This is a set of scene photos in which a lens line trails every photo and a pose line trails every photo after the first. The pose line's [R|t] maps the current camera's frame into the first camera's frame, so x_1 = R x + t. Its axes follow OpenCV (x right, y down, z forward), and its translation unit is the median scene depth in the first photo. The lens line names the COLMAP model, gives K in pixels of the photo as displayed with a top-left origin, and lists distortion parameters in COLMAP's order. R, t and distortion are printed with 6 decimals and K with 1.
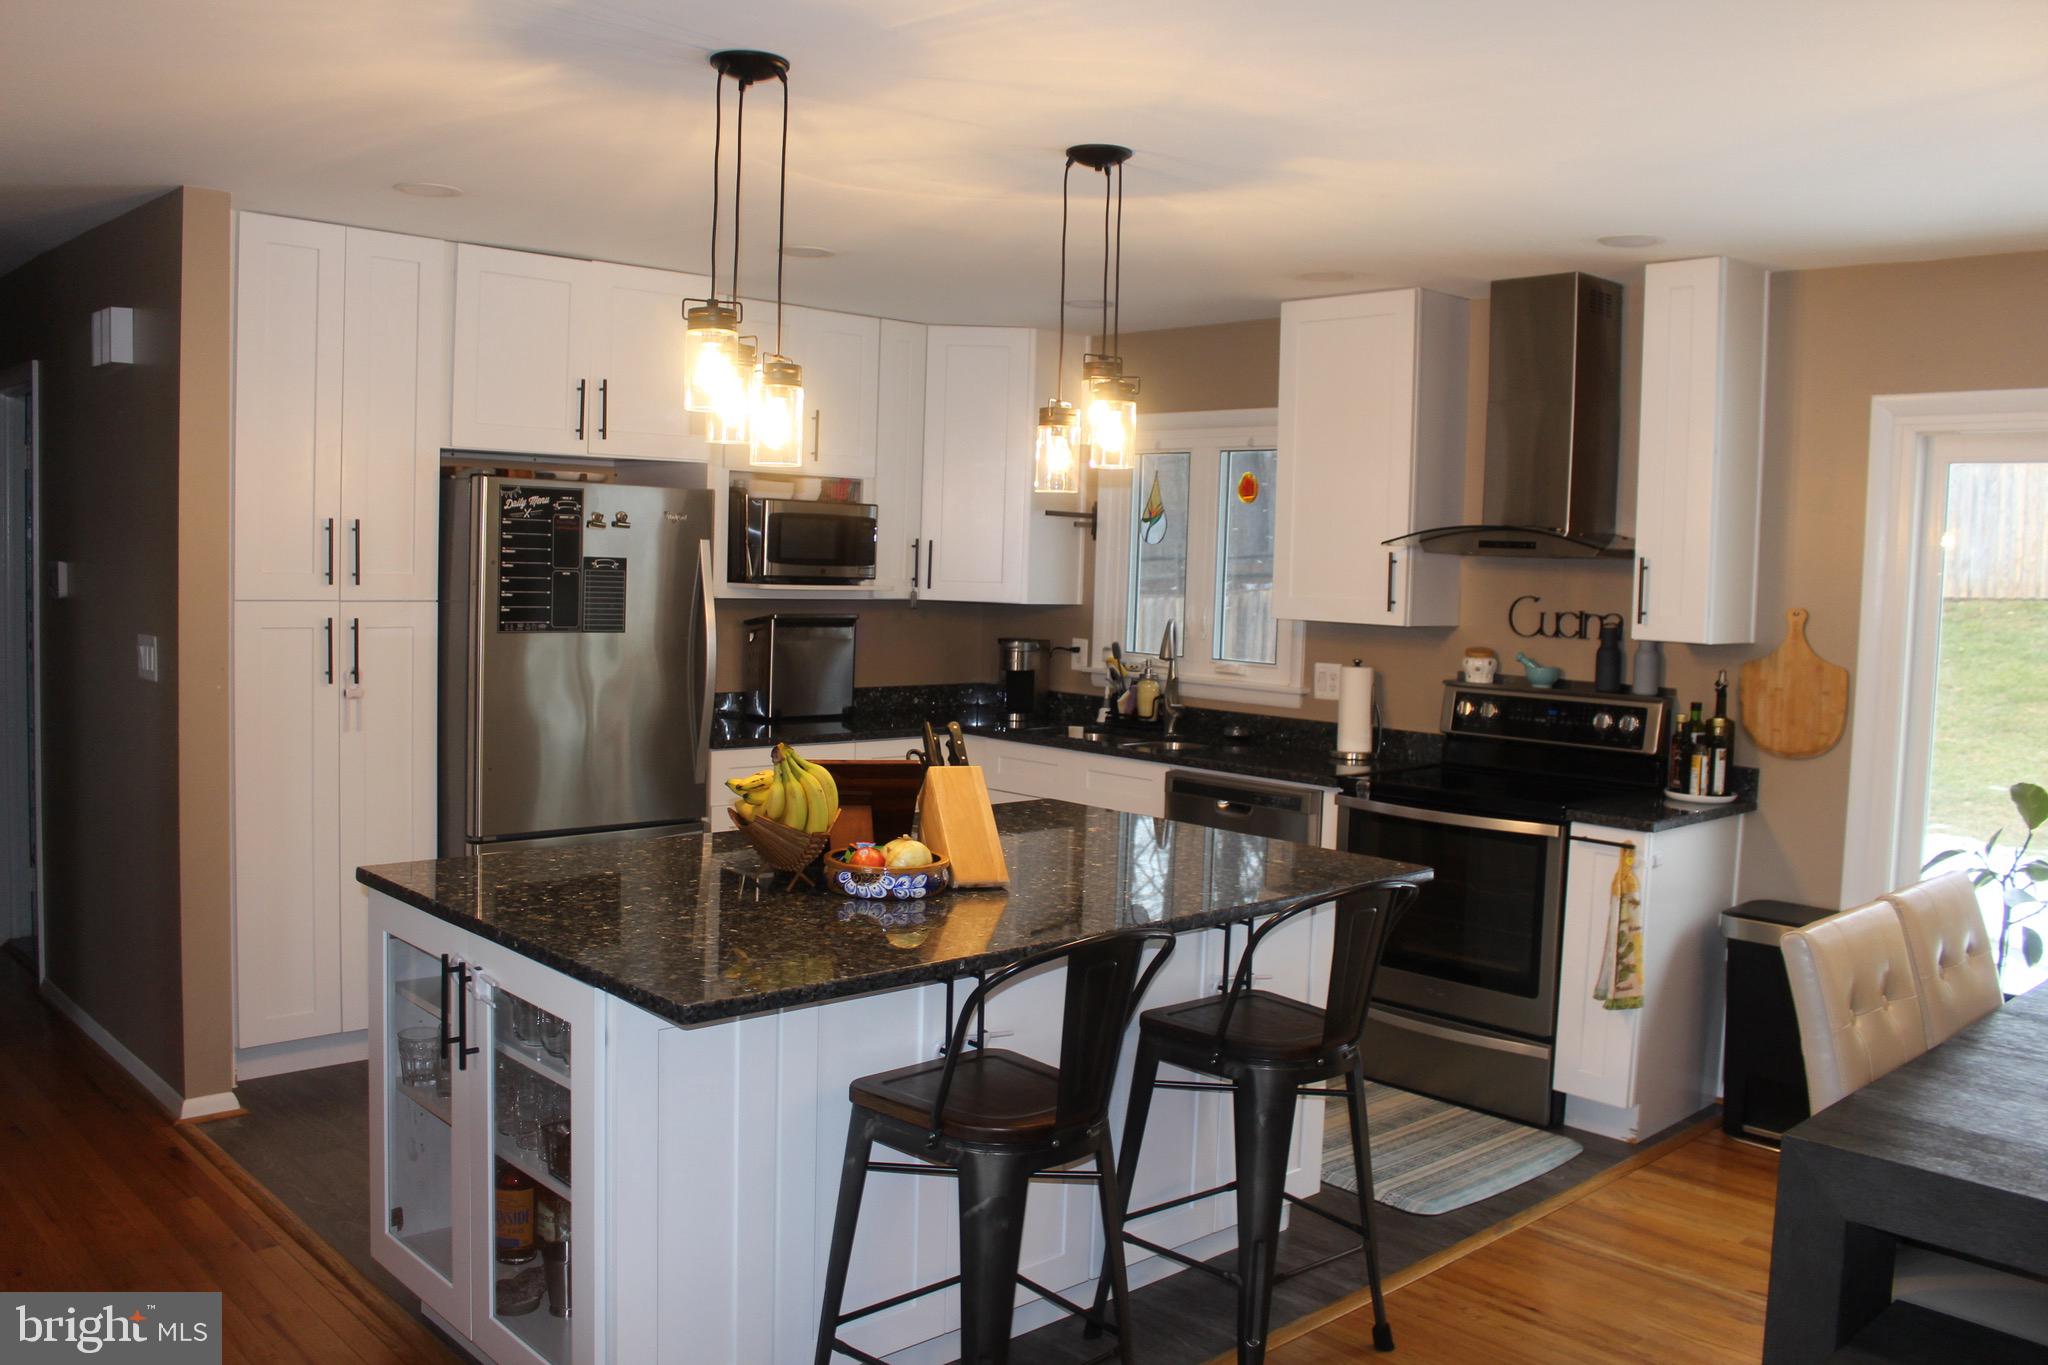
lens RADIAL K [[1696.8, 0, 998.1], [0, 1696.8, 667.2], [0, 0, 1]] dist [-0.157160, 0.130736]
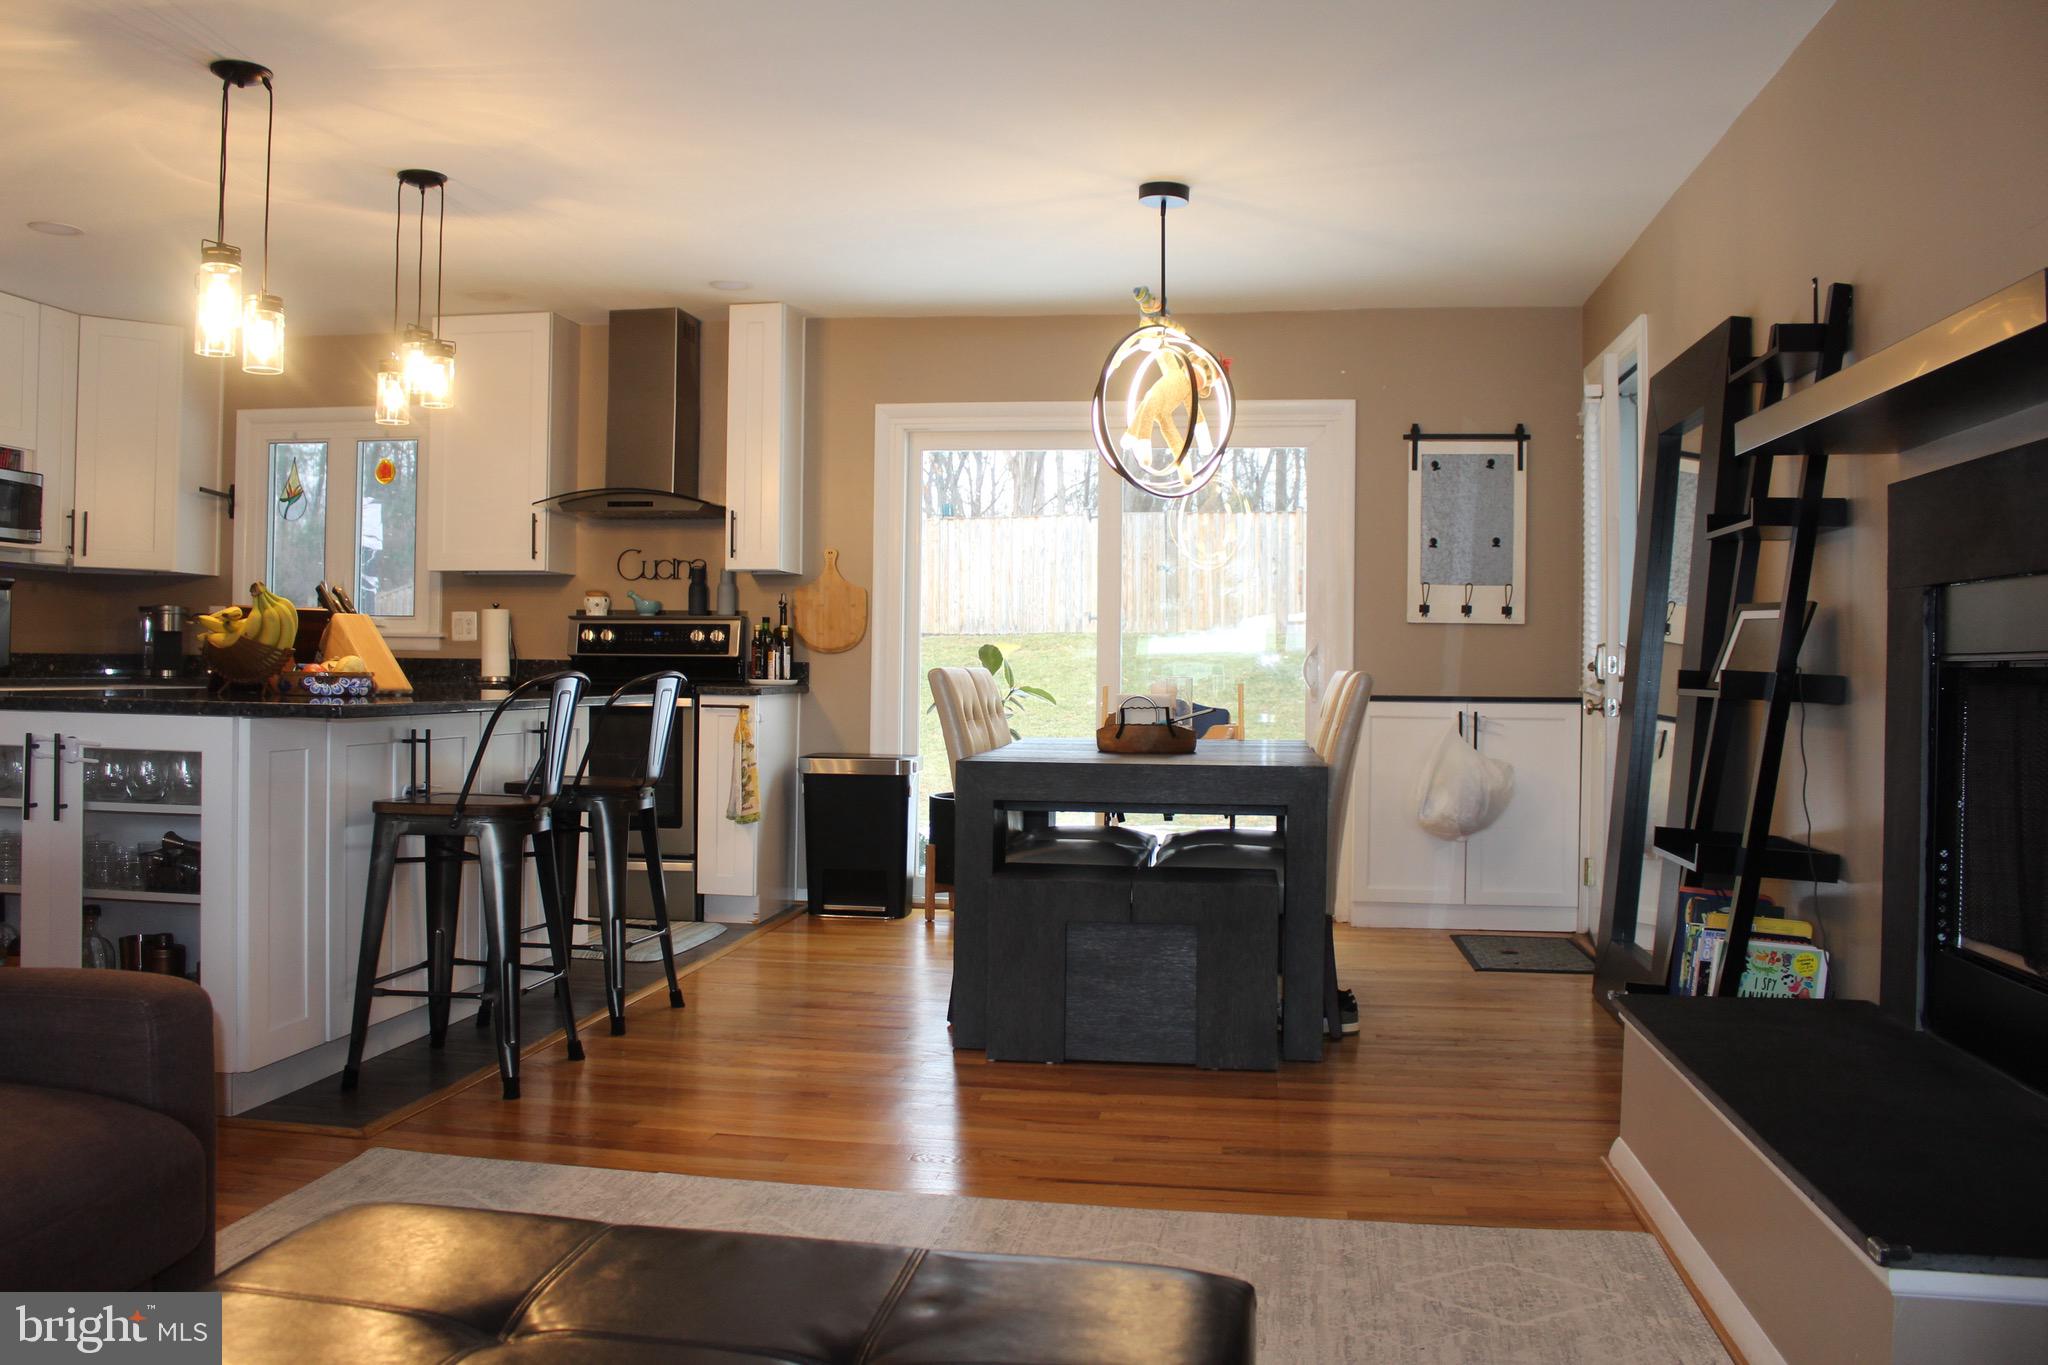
lens RADIAL K [[1684.9, 0, 998.2], [0, 1684.9, 665.5], [0, 0, 1]] dist [-0.159840, 0.134743]
pose [[0.784782, -0.019015, 0.619480, -0.299230], [0.050664, 0.998152, -0.033545, 0.116803], [-0.617697, 0.057711, 0.784295, -0.230750]]
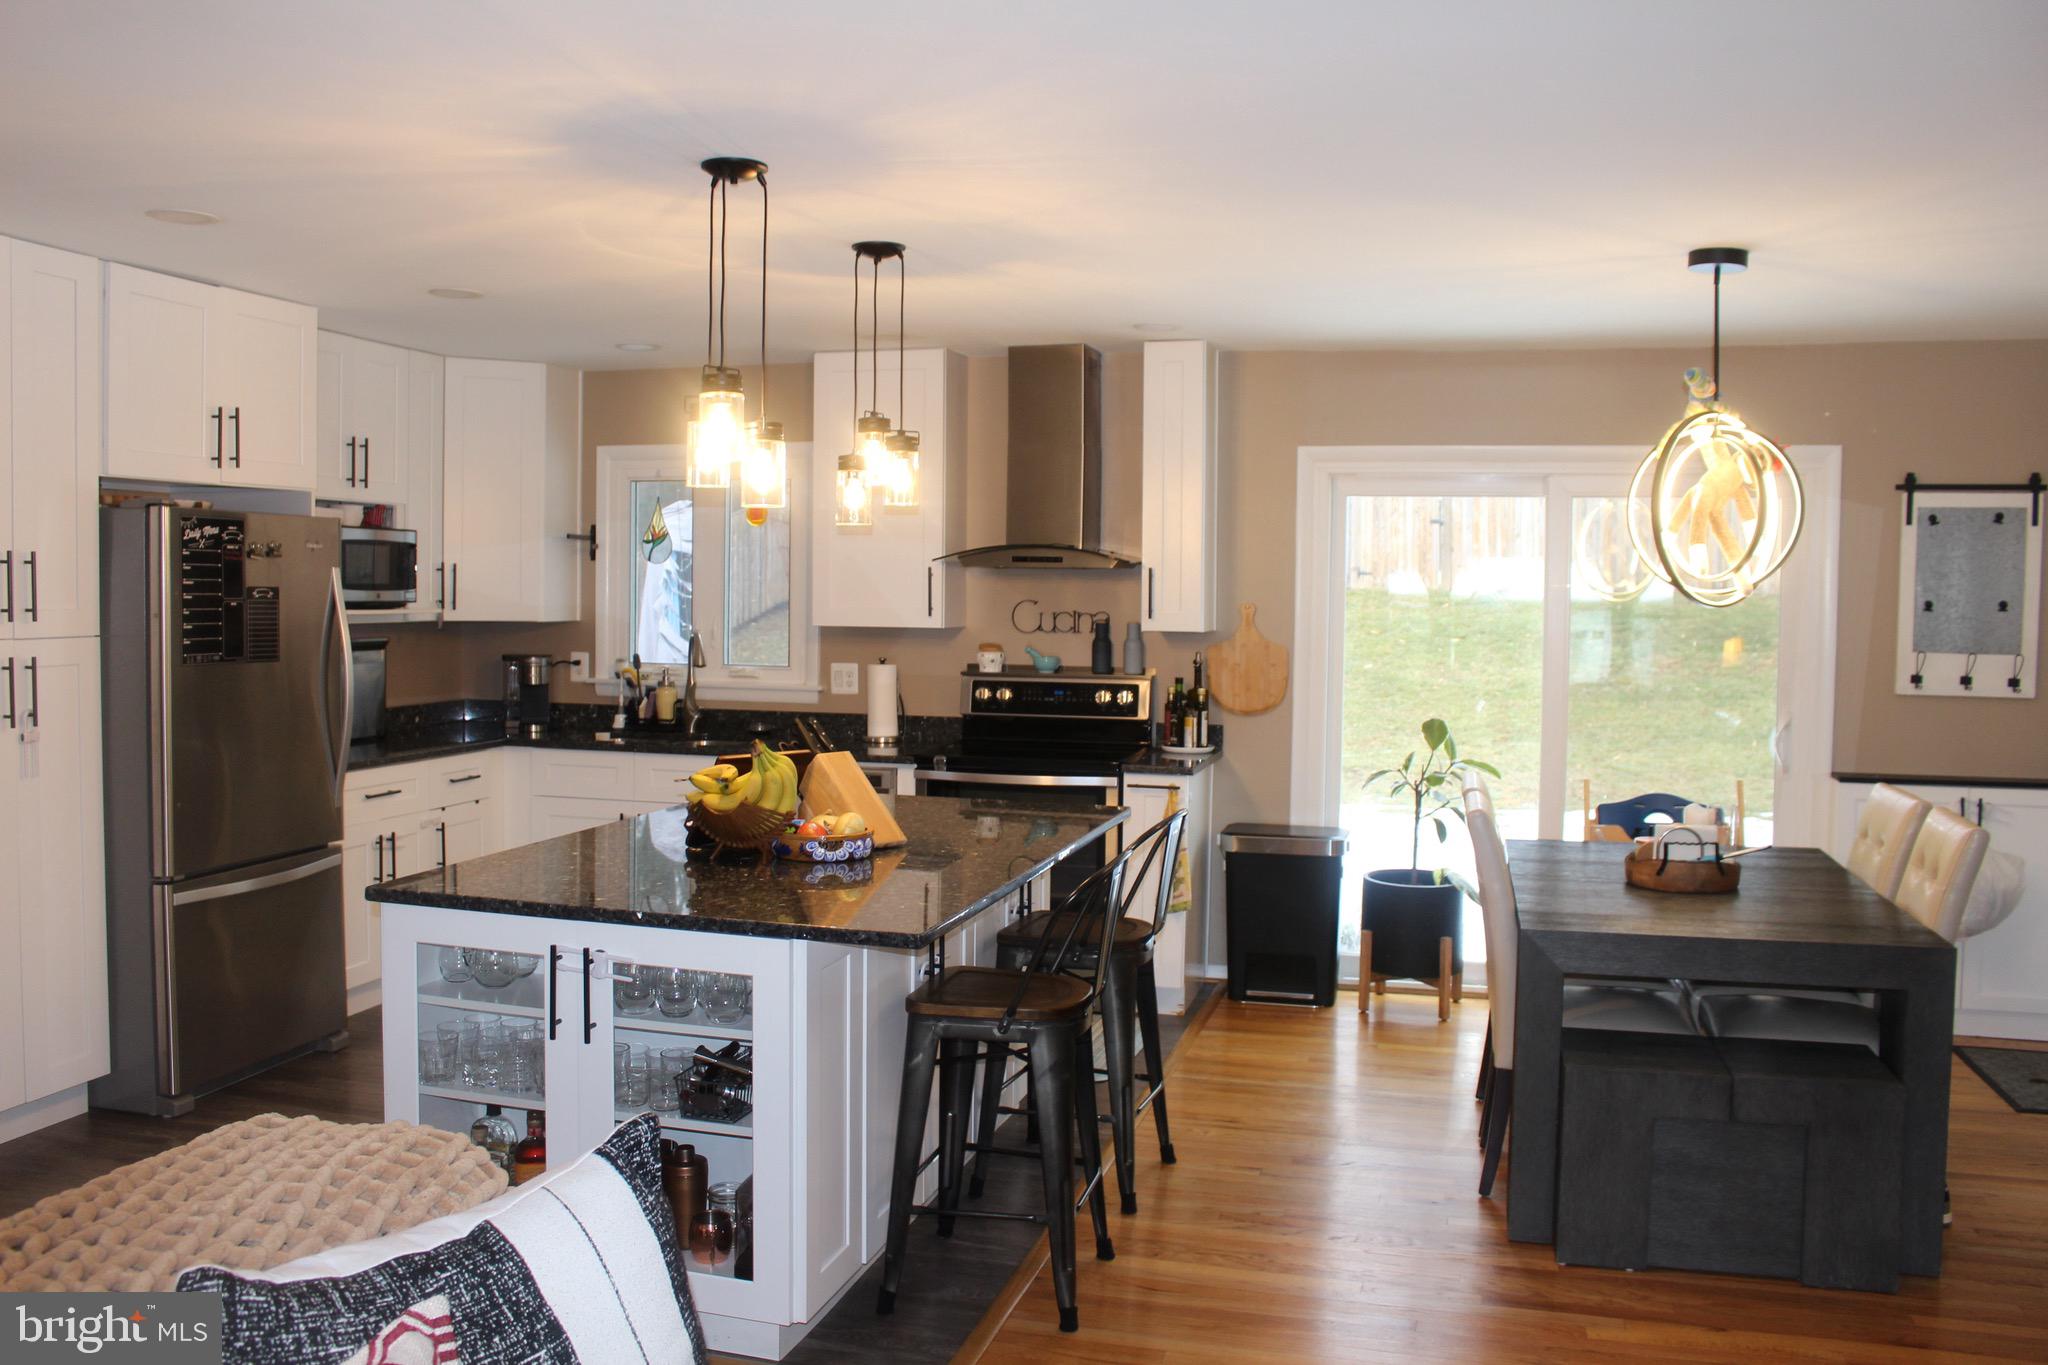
lens RADIAL K [[1696.8, 0, 998.1], [0, 1696.8, 667.2], [0, 0, 1]] dist [-0.157160, 0.130736]
pose [[0.854847, -0.045469, 0.516884, -0.379414], [0.048145, 0.998806, 0.008237, -0.004757], [-0.516641, 0.017844, 0.856016, -0.067568]]
